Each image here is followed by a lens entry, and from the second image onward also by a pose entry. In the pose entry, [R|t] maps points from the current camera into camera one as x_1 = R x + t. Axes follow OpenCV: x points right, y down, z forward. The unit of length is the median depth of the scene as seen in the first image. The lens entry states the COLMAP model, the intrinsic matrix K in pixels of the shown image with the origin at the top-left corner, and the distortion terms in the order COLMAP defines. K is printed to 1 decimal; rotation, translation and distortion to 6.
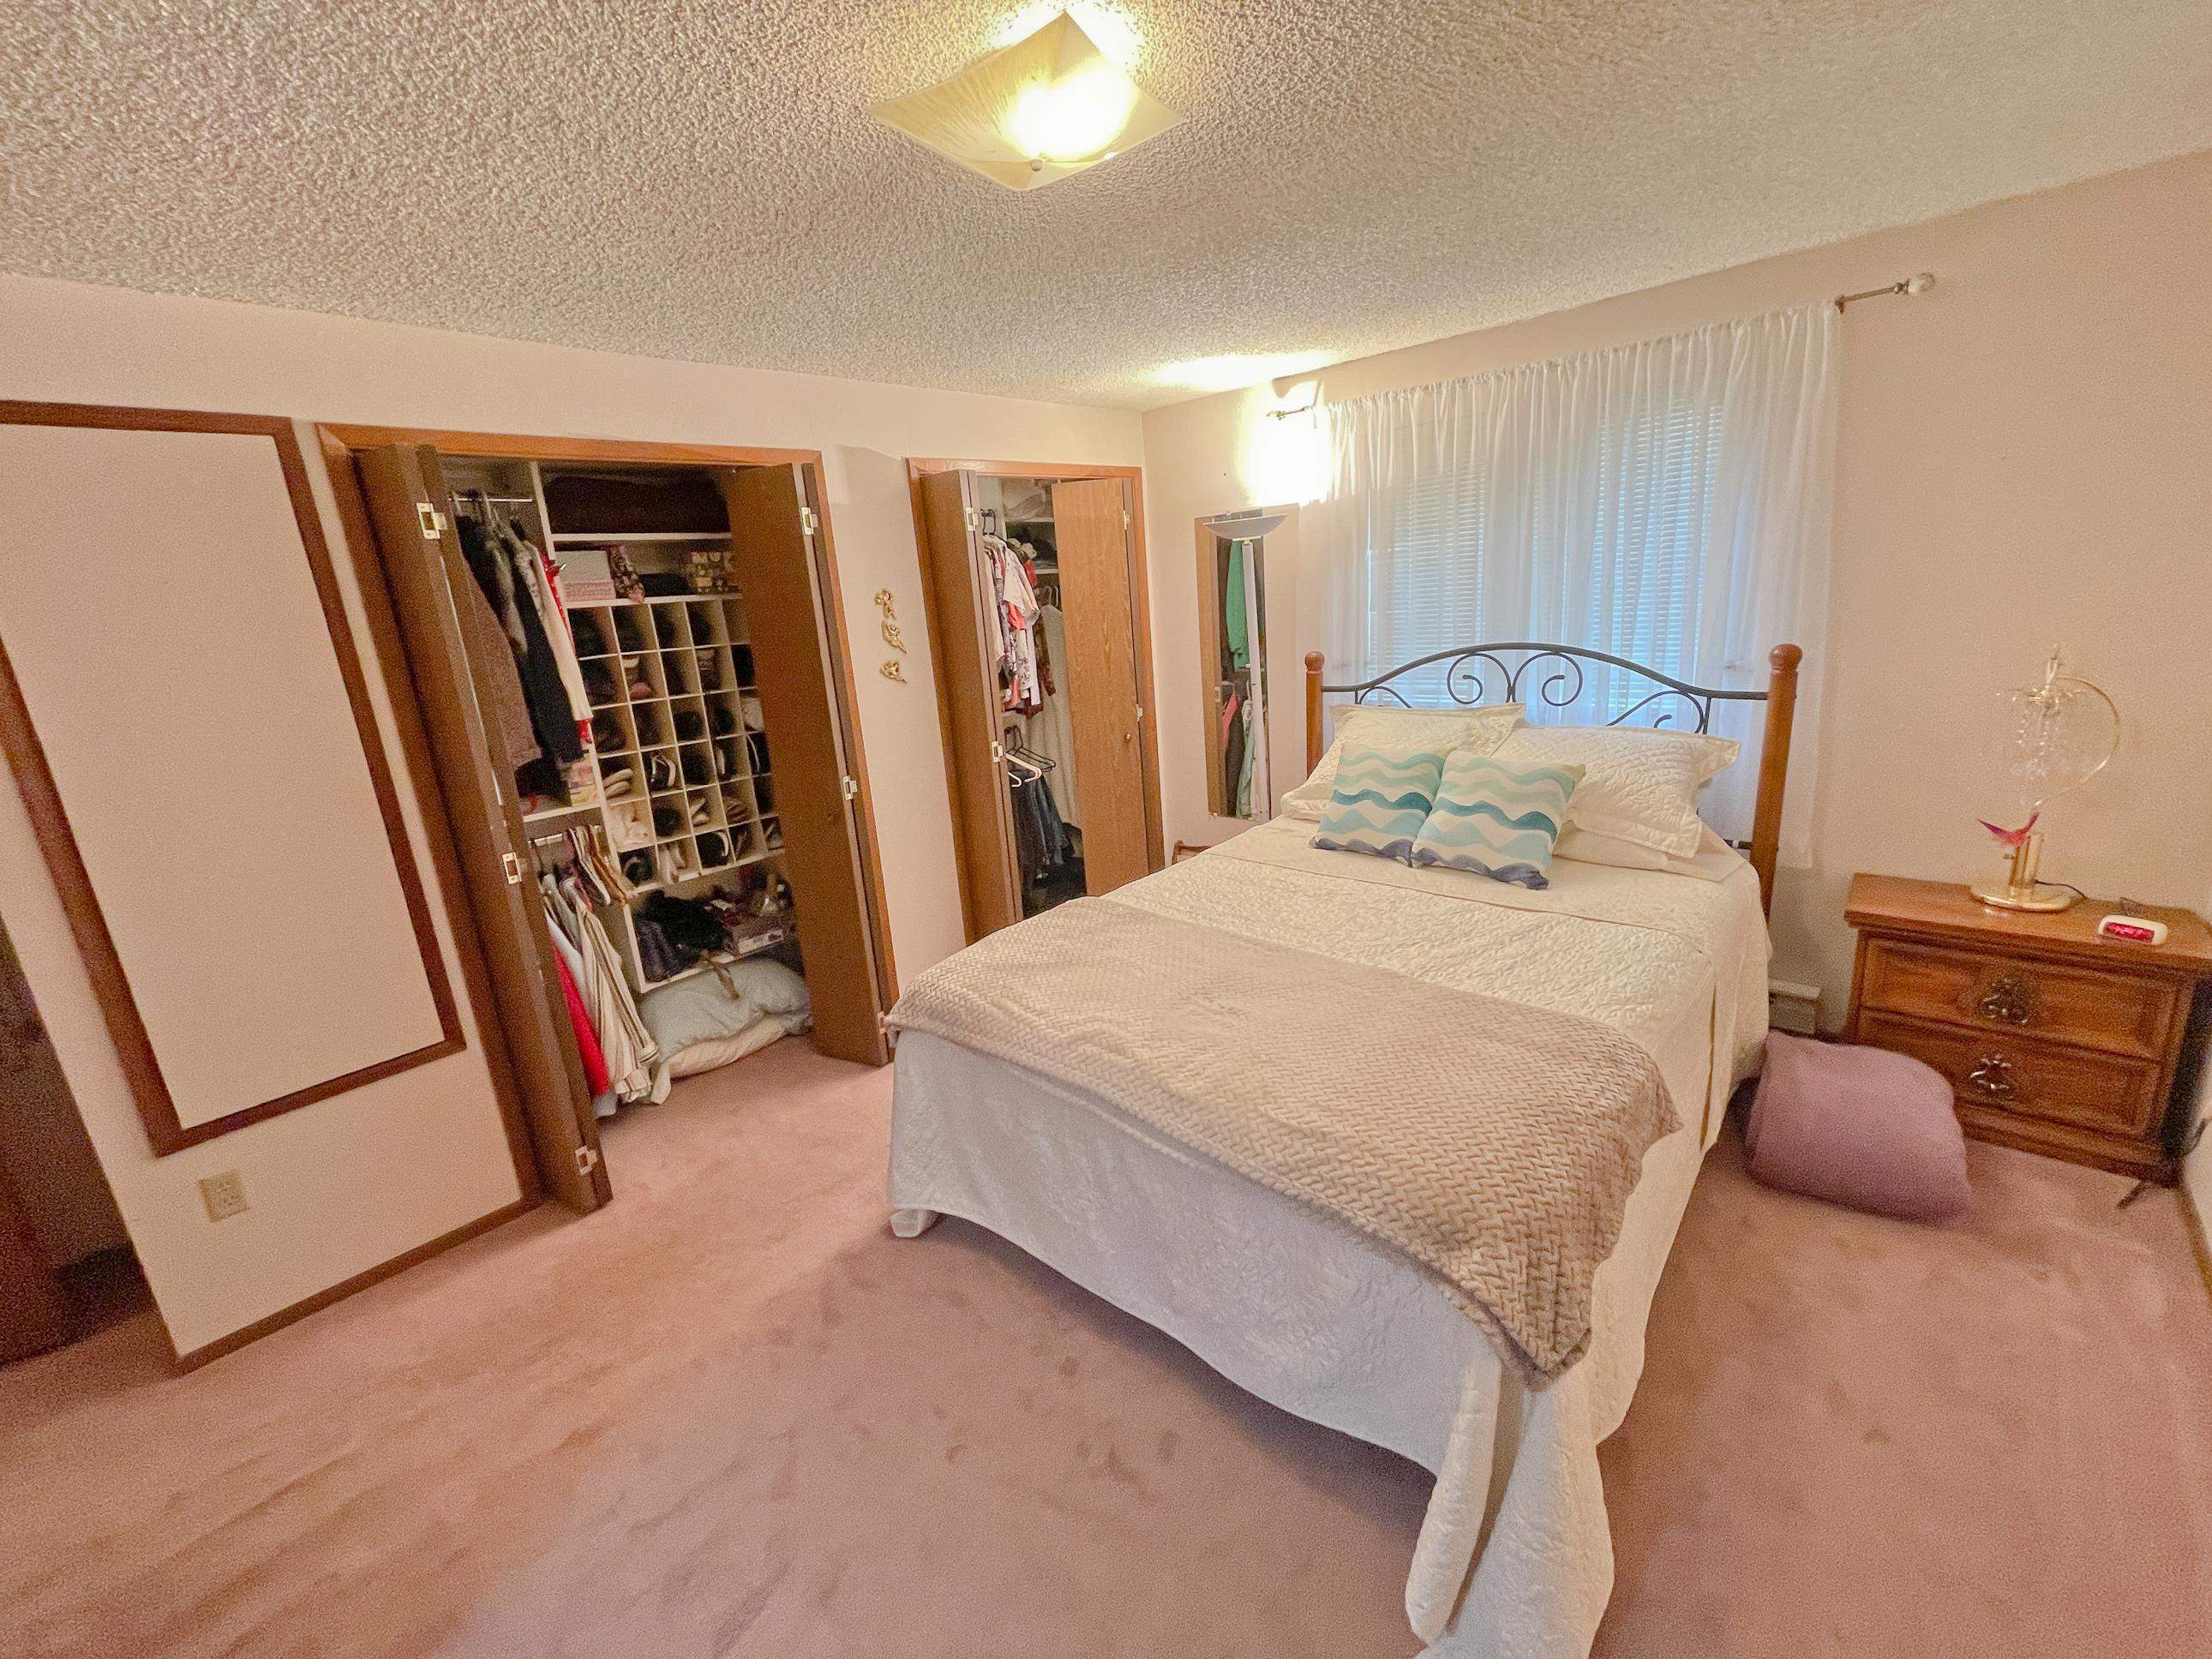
lens RADIAL K [[892.0, 0, 1106.2], [0, 892.0, 815.0], [0, 0, 1]] dist [0.000688, -0.003708]
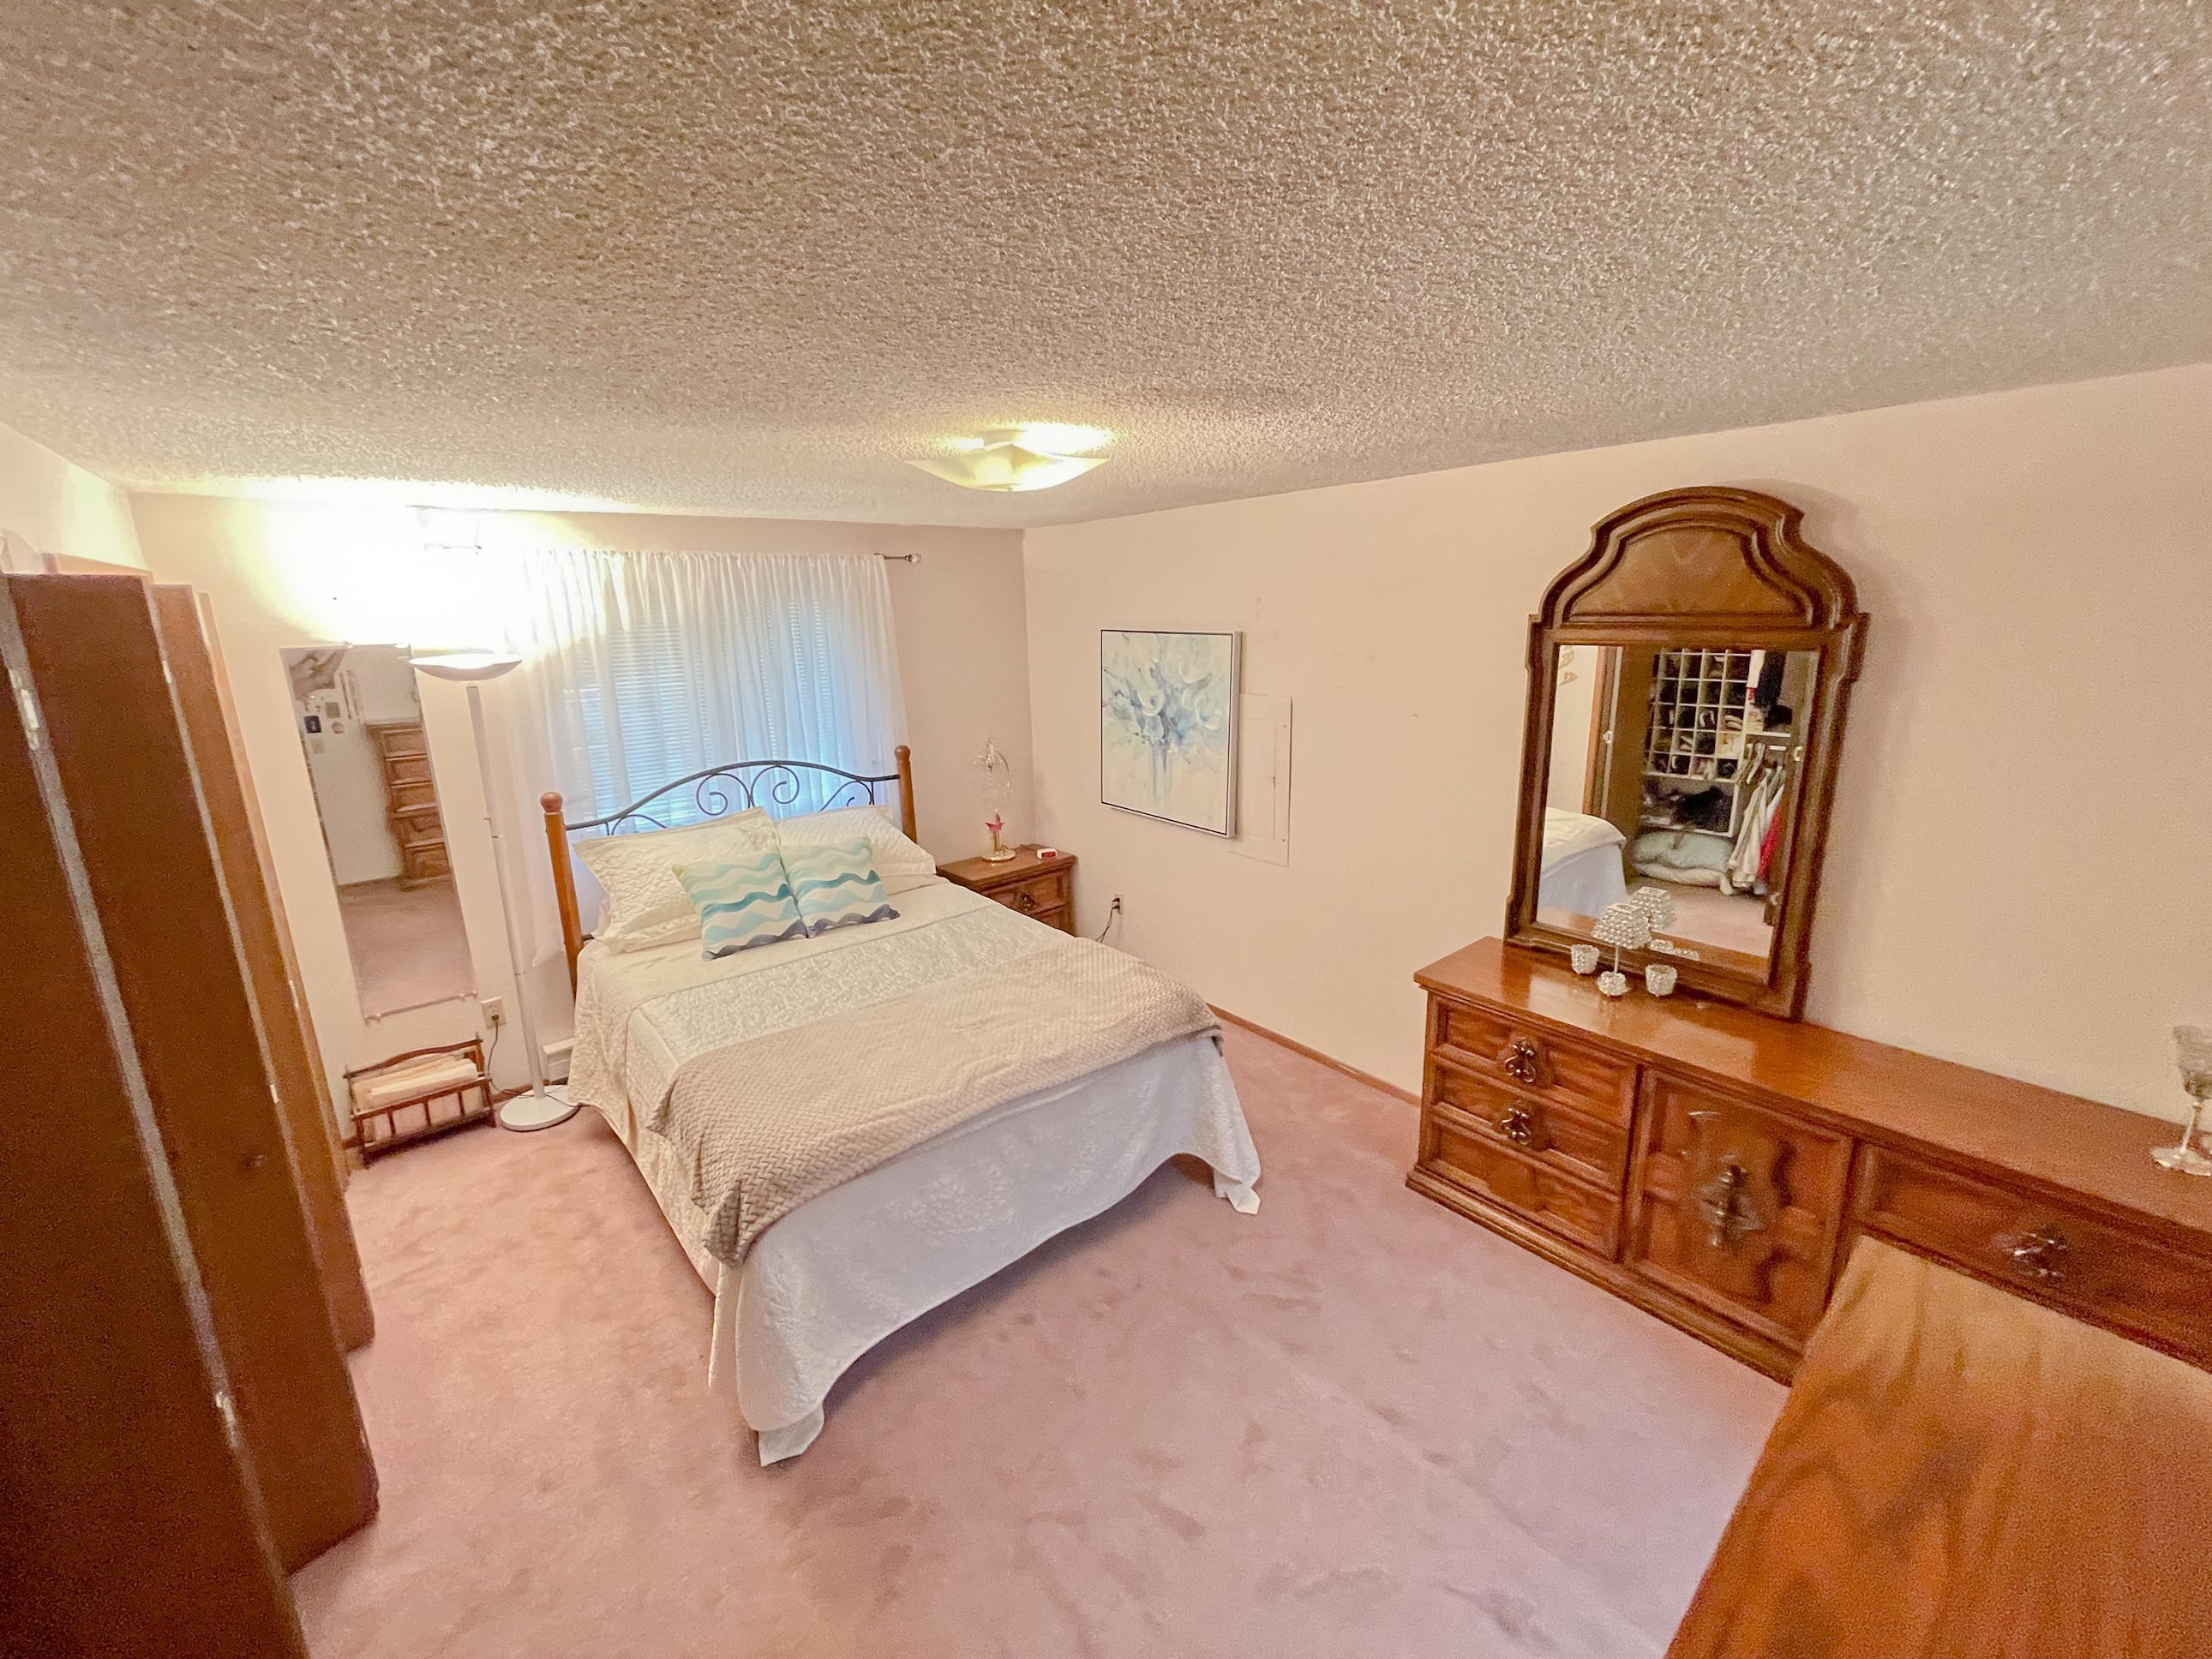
lens RADIAL K [[892.0, 0, 1106.2], [0, 892.0, 815.0], [0, 0, 1]] dist [0.000688, -0.003708]
pose [[0.138676, -0.150748, 0.978797, -0.824969], [0.263919, 0.958230, 0.110188, -0.140075], [-0.954524, 0.243043, 0.172669, 0.343067]]
